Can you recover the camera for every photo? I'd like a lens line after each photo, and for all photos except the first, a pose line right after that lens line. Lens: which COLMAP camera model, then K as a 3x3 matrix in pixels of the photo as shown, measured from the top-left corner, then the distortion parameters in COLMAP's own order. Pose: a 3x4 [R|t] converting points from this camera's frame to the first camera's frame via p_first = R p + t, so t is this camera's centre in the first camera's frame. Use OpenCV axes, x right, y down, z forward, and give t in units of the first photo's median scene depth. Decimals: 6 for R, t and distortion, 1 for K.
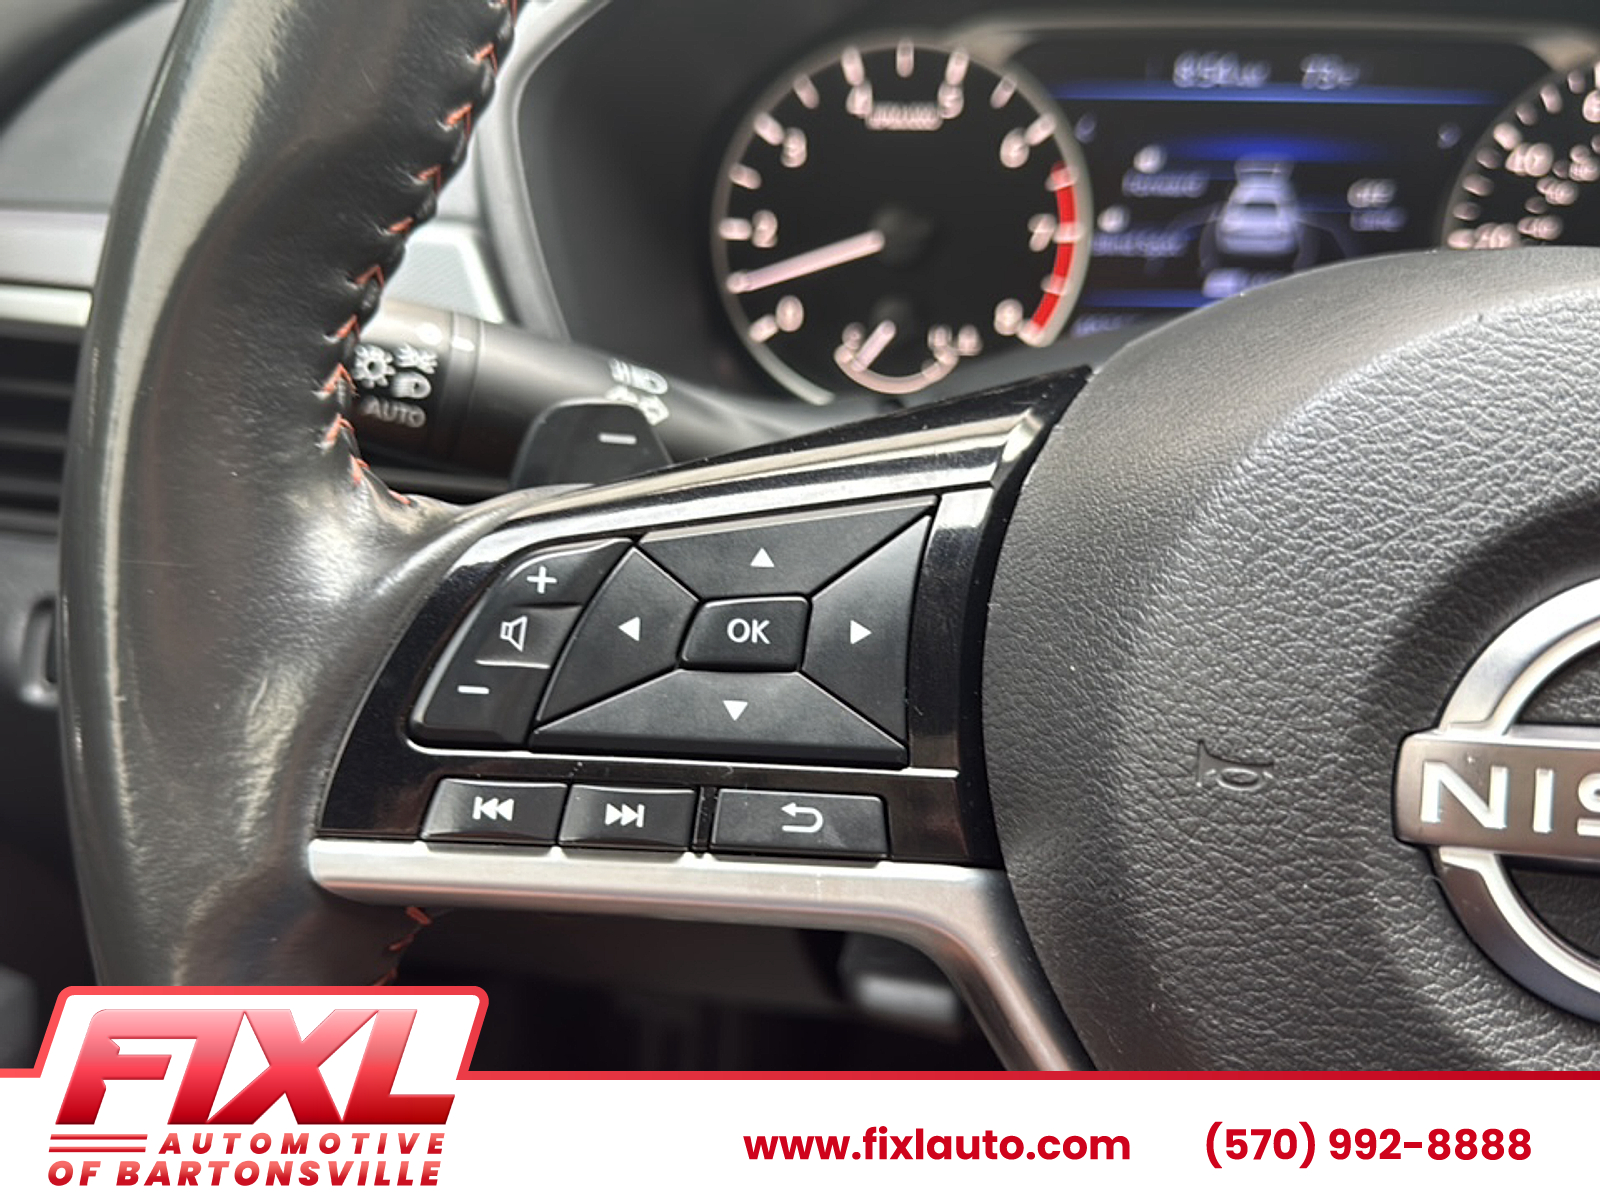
lens RADIAL K [[1456.5, 0, 774.5], [0, 1456.5, 639.4], [0, 0, 1]] dist [0.089749, -0.229410]
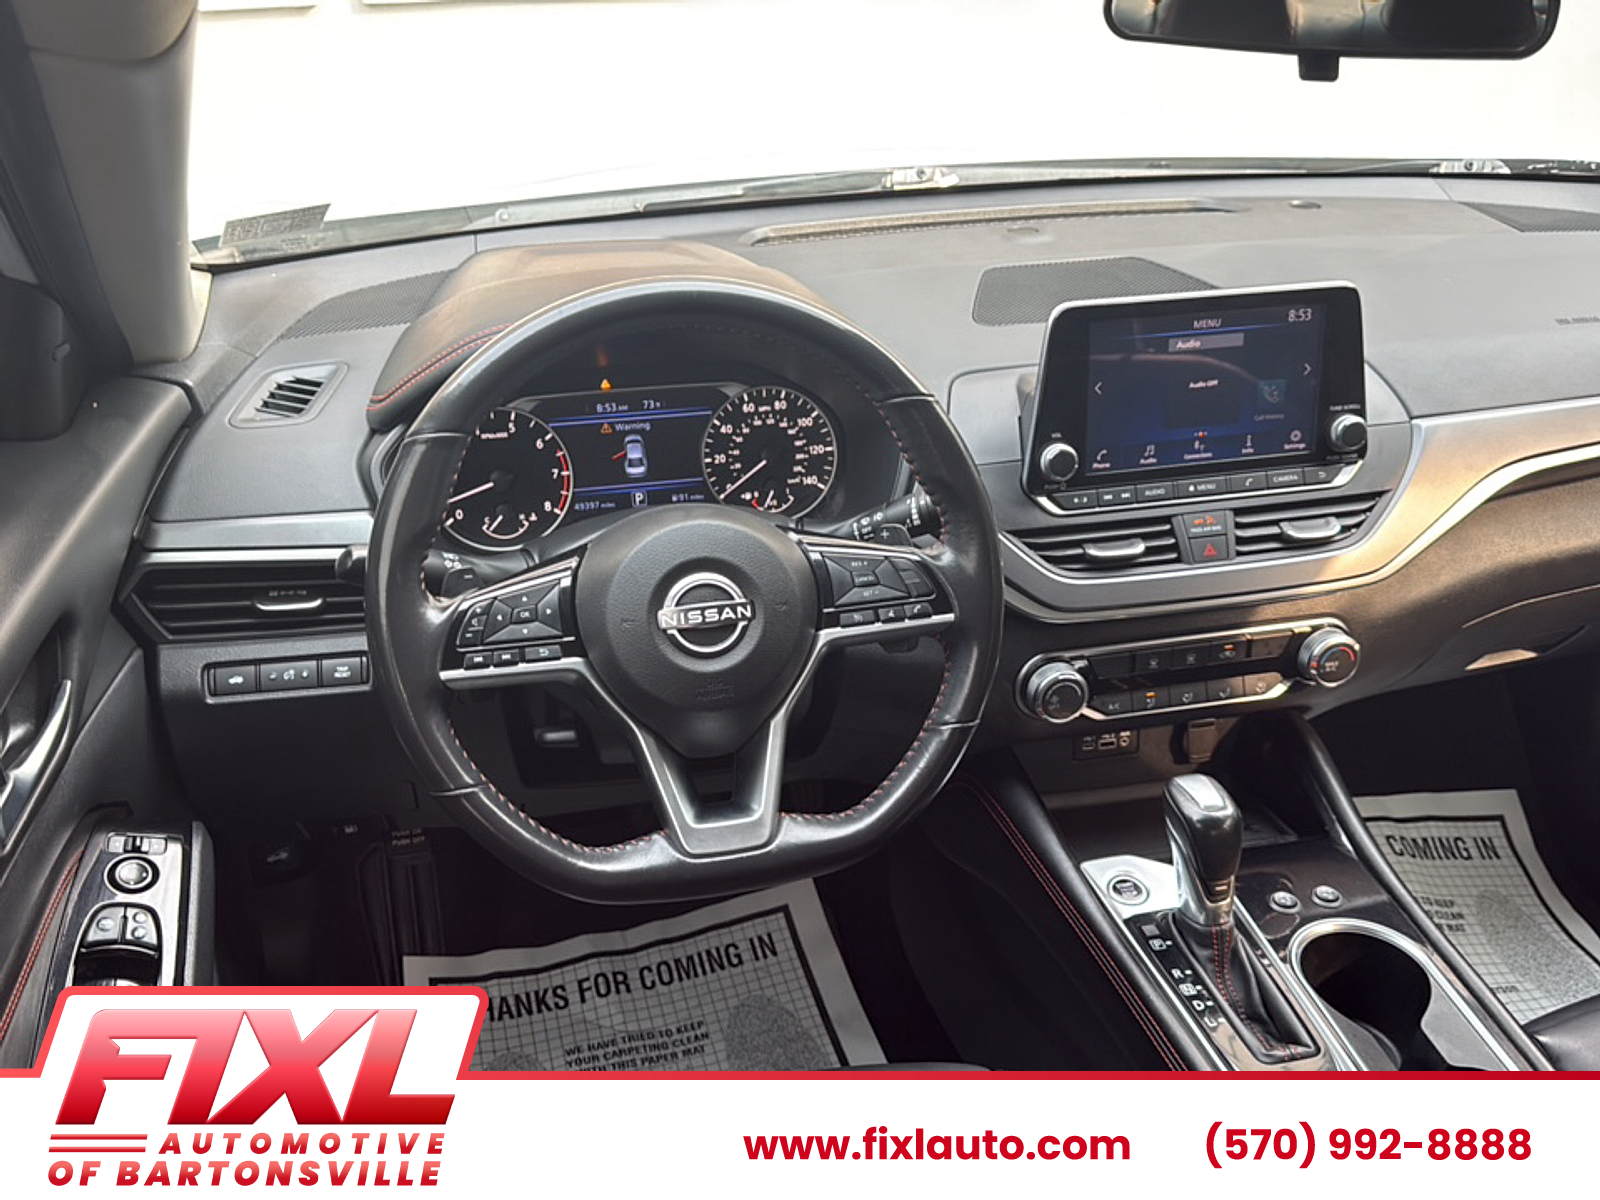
lens RADIAL K [[1456.5, 0, 839.9], [0, 1456.5, 637.7], [0, 0, 1]] dist [0.089749, -0.229410]
pose [[0.918791, -0.159168, 0.361233, -0.779845], [0.174018, 0.984704, -0.008728, 0.279453], [-0.354318, 0.070880, 0.932435, -3.635767]]
